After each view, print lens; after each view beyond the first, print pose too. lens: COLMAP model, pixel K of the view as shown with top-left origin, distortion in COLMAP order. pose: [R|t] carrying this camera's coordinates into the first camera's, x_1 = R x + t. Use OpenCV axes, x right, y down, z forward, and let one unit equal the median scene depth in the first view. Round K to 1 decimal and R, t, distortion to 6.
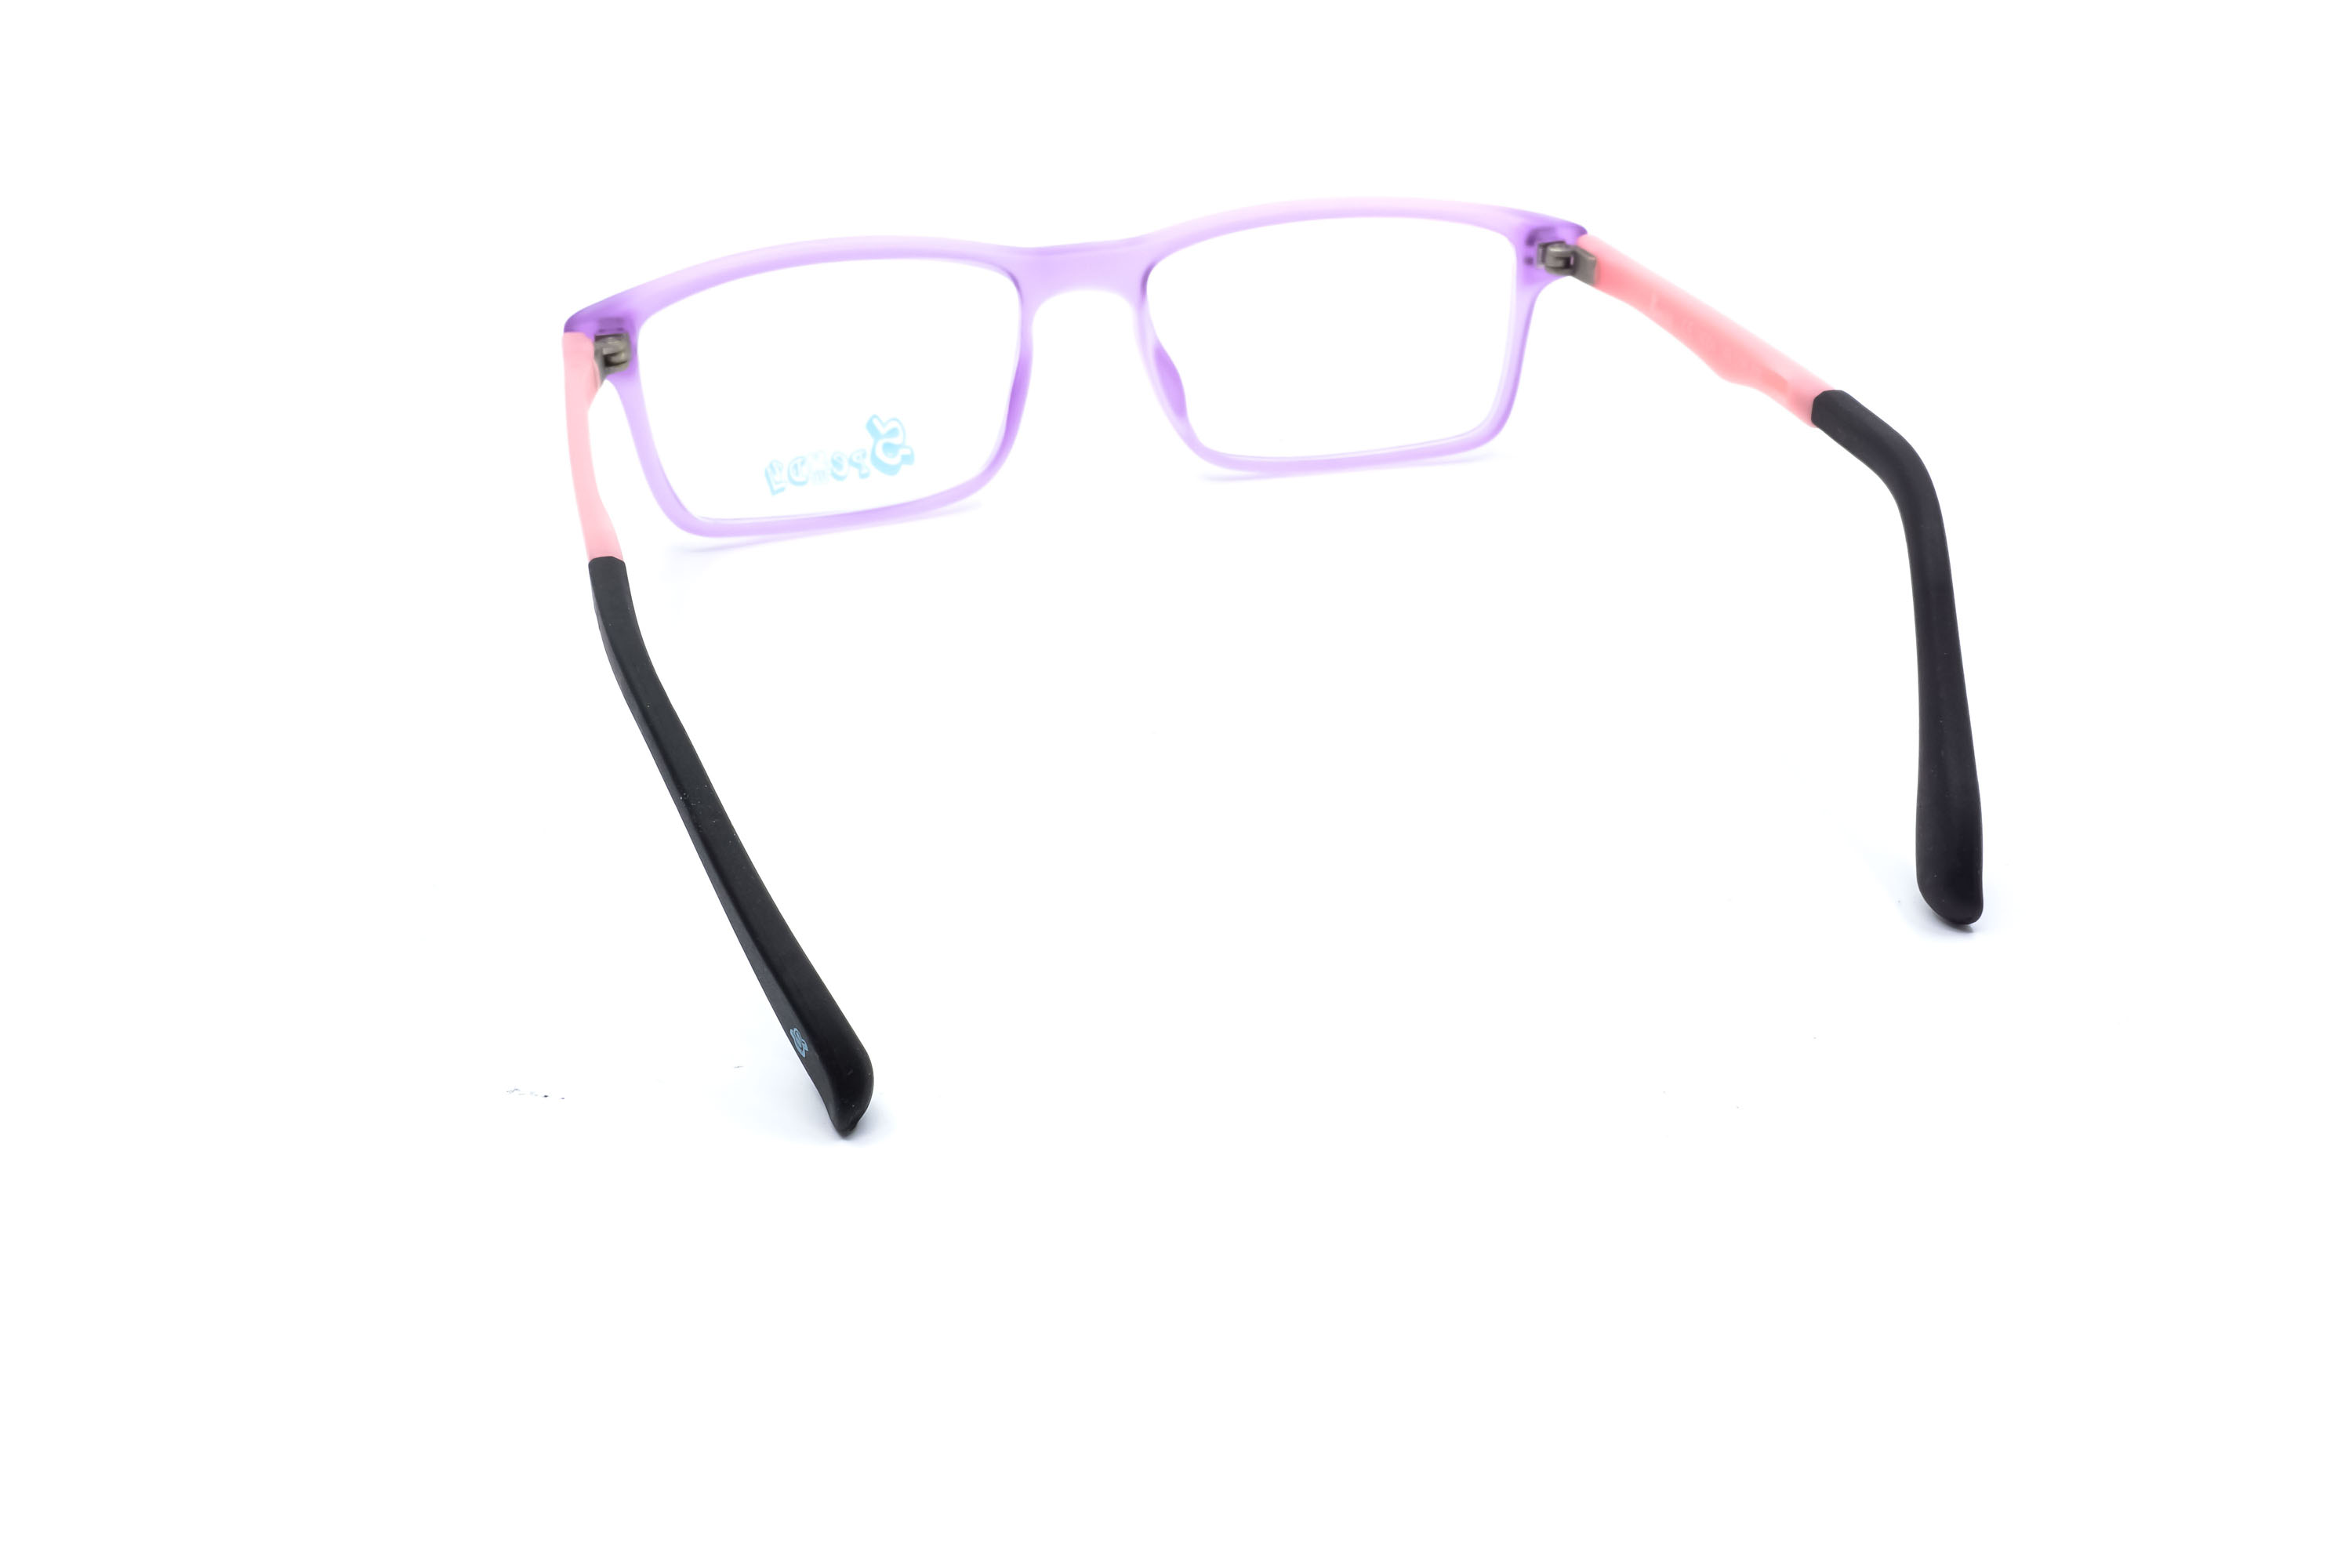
lens RADIAL K [[2408.8, 0, 1169.3], [0, 2408.8, 787.5], [0, 0, 1]] dist [-0.006999, -0.000813]
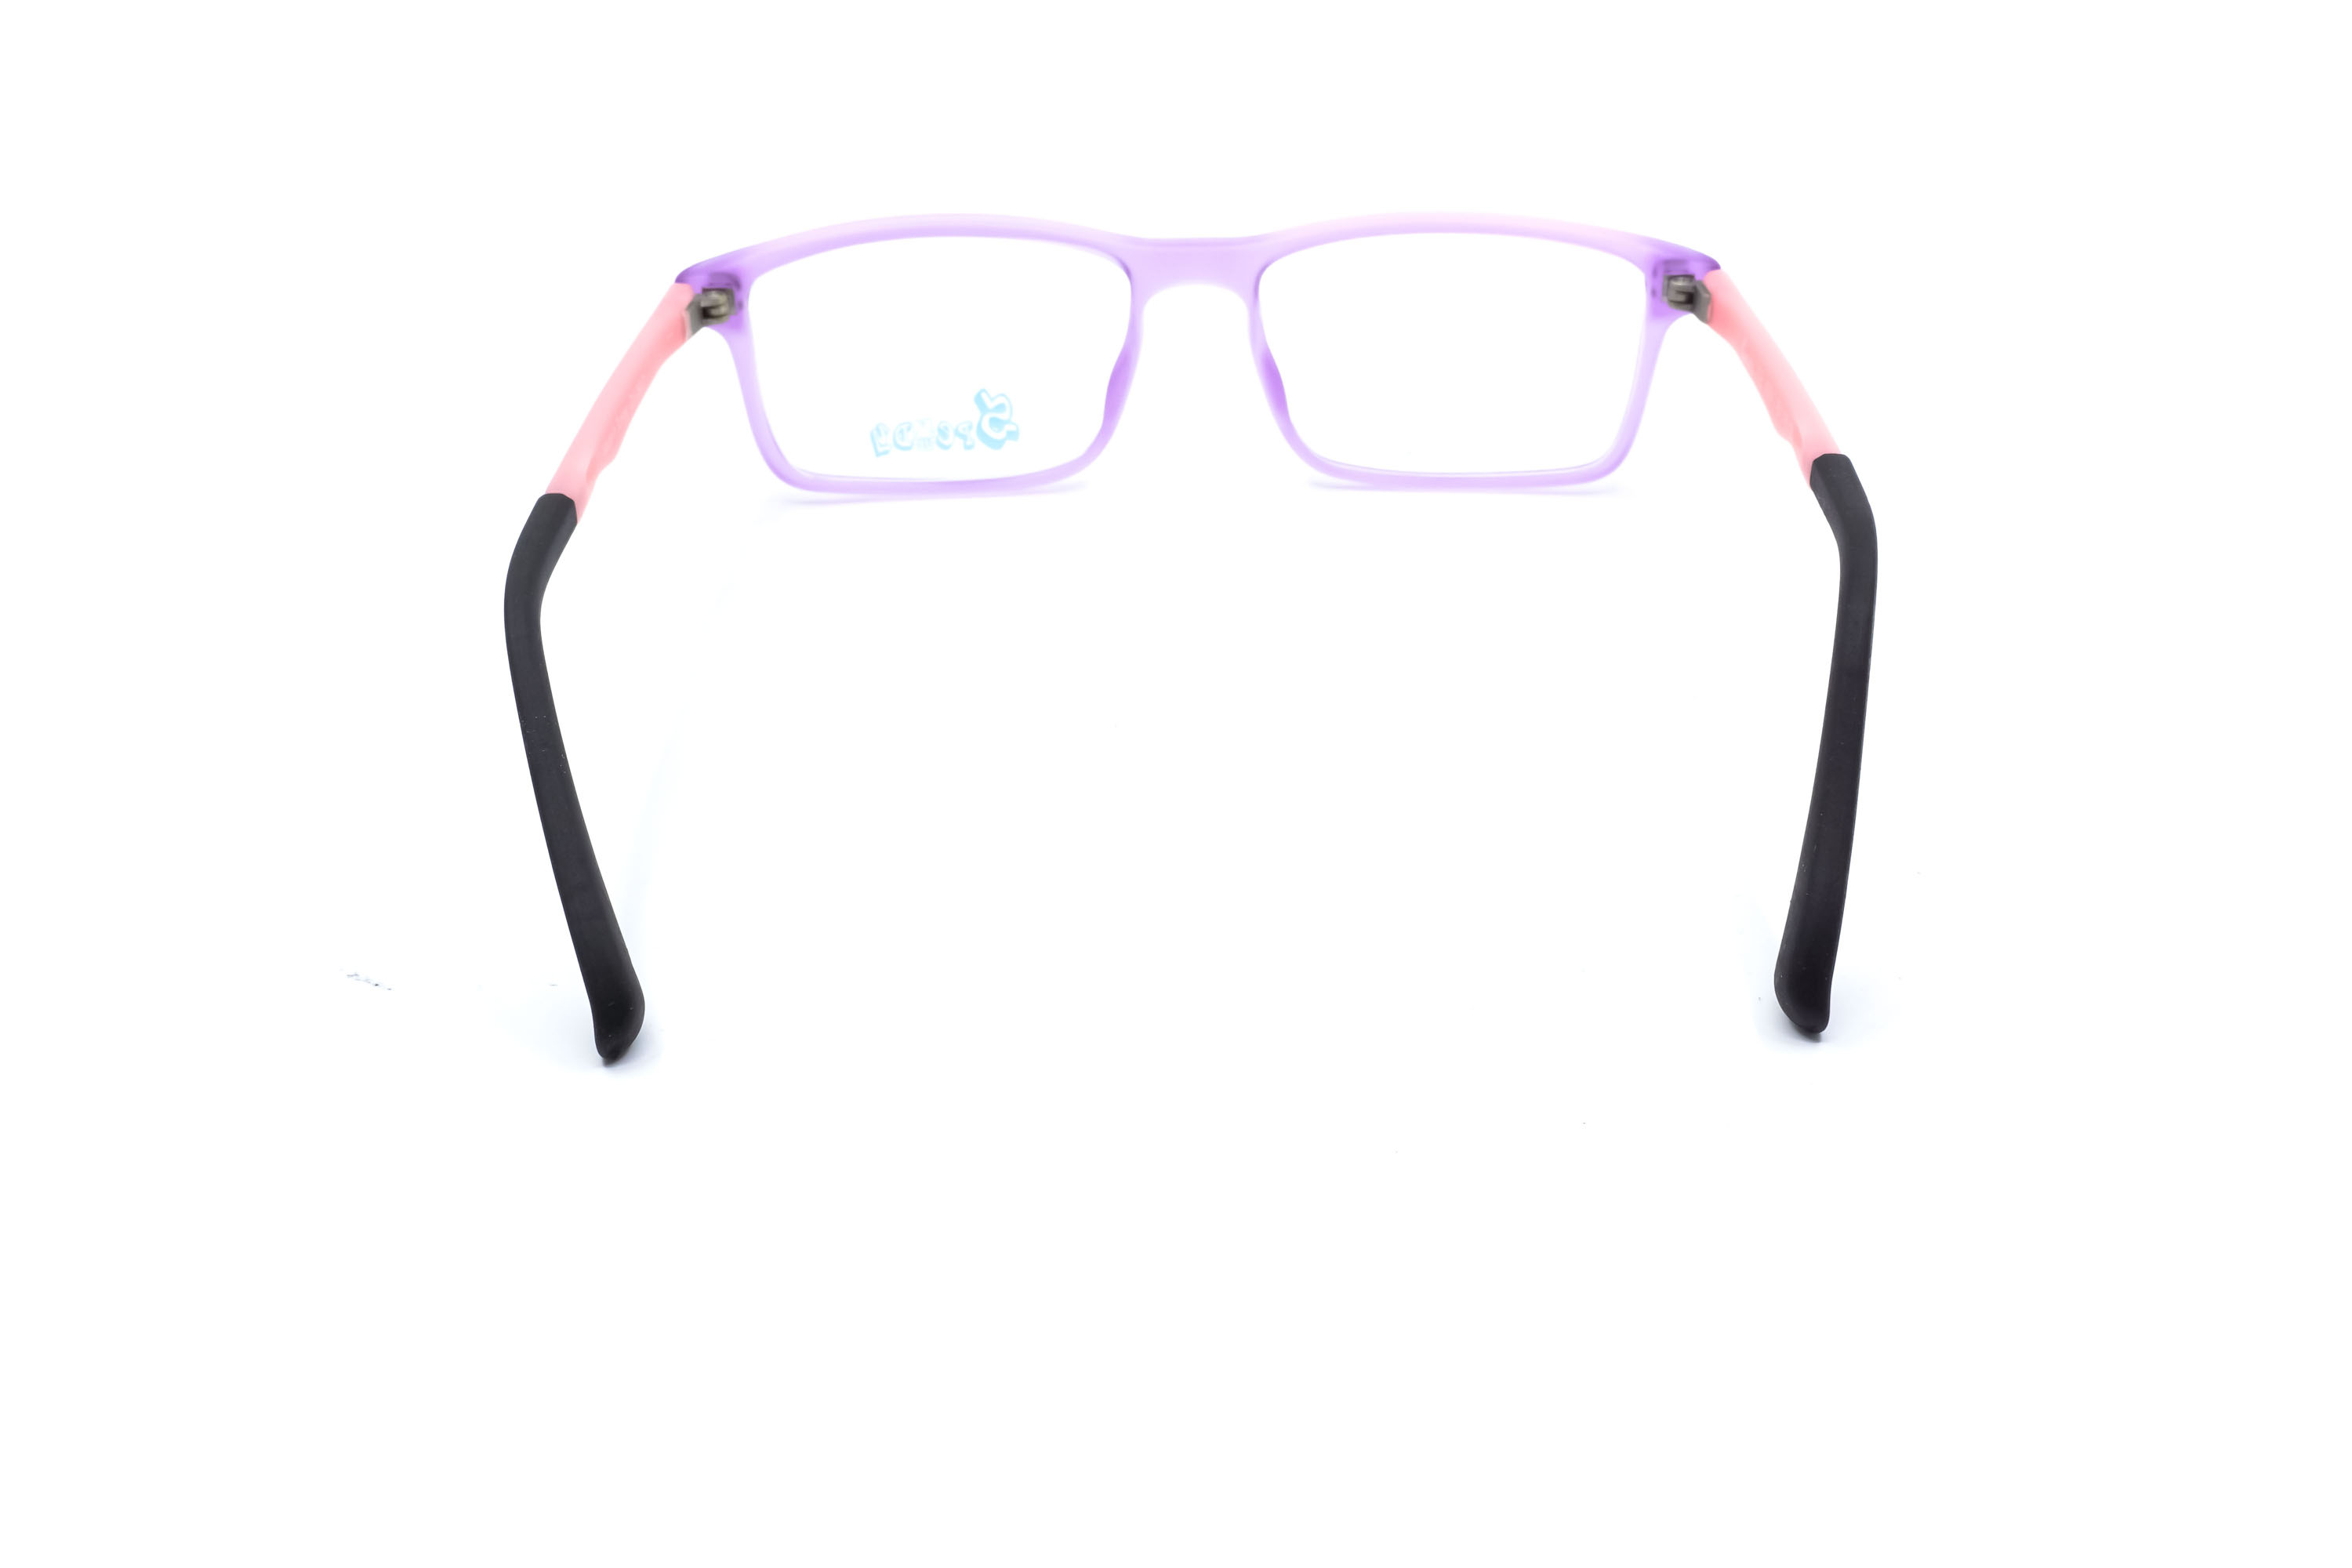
lens RADIAL K [[2408.8, 0, 1169.3], [0, 2408.8, 787.5], [0, 0, 1]] dist [-0.006999, -0.000813]
pose [[0.964956, 0.130007, -0.227944, 0.209073], [-0.129003, 0.991455, 0.019365, -0.016731], [0.228513, 0.010719, 0.973482, 0.023154]]
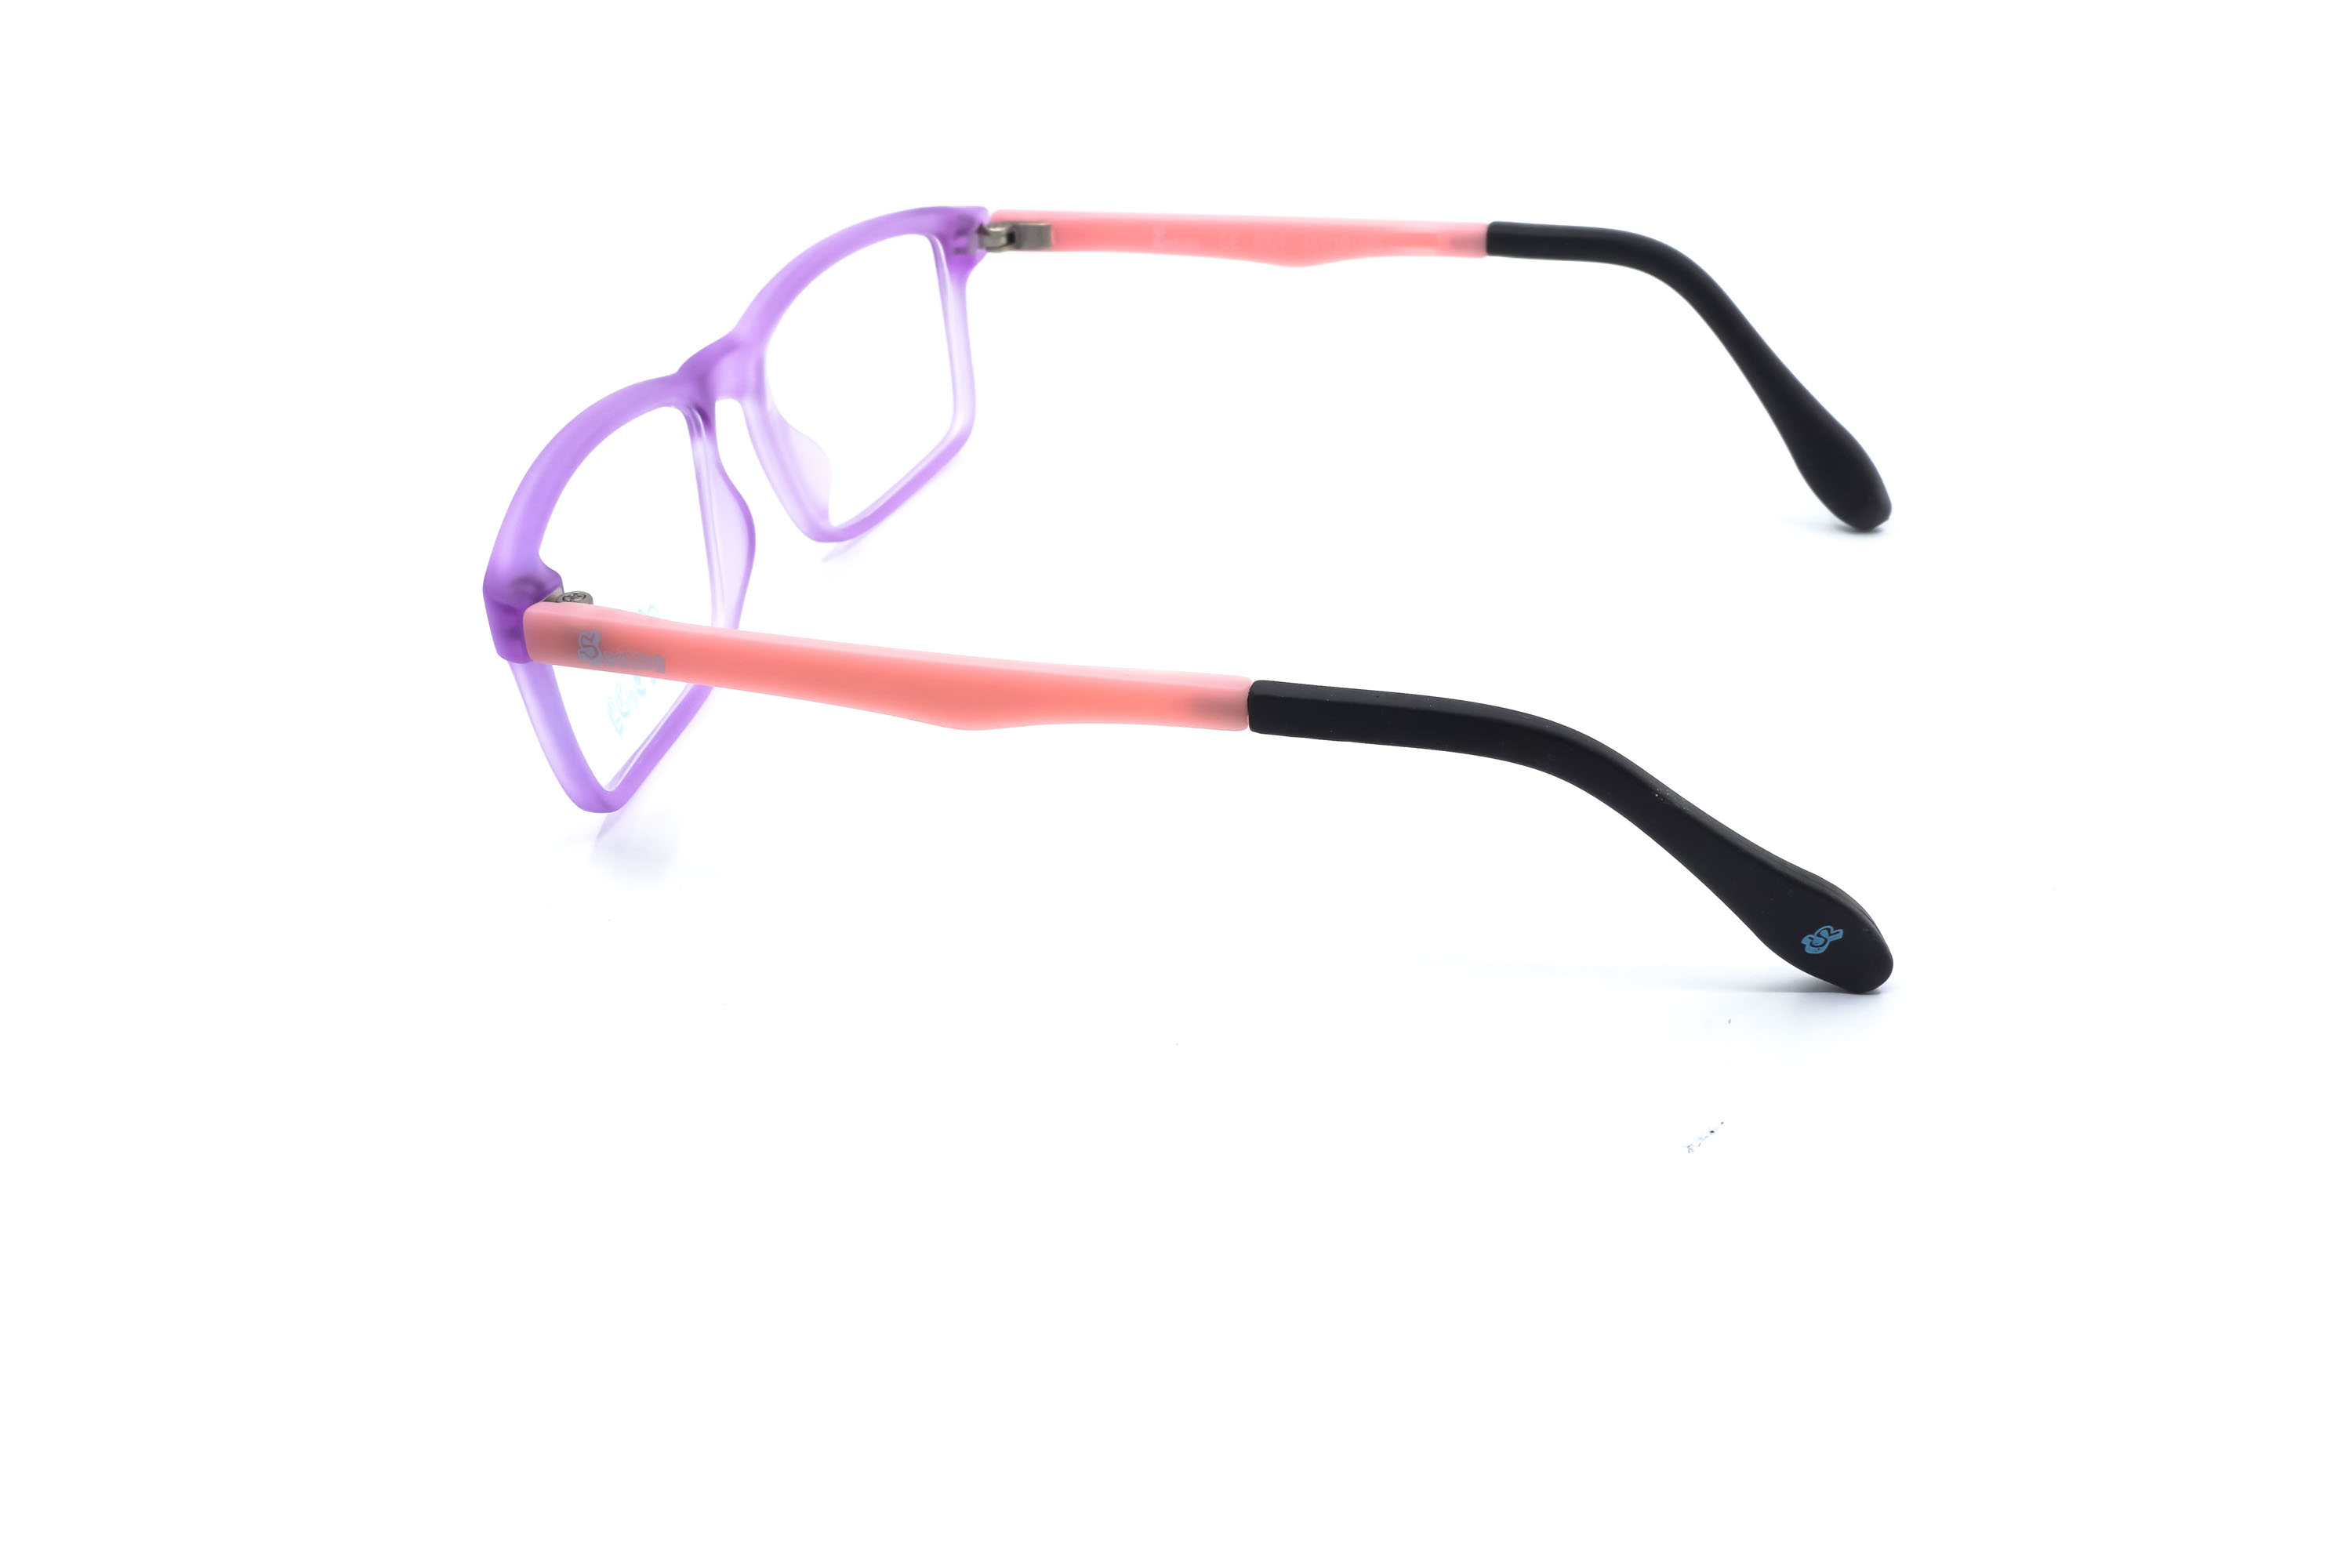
lens RADIAL K [[2433.2, 0, 1176.0], [0, 2433.2, 784.0], [0, 0, 1]] dist [0.000413, 0.002707]
pose [[0.495762, -0.417767, 0.761374, -0.702274], [0.432415, 0.879039, 0.200767, -0.190073], [-0.753151, 0.229697, 0.616443, 0.347583]]
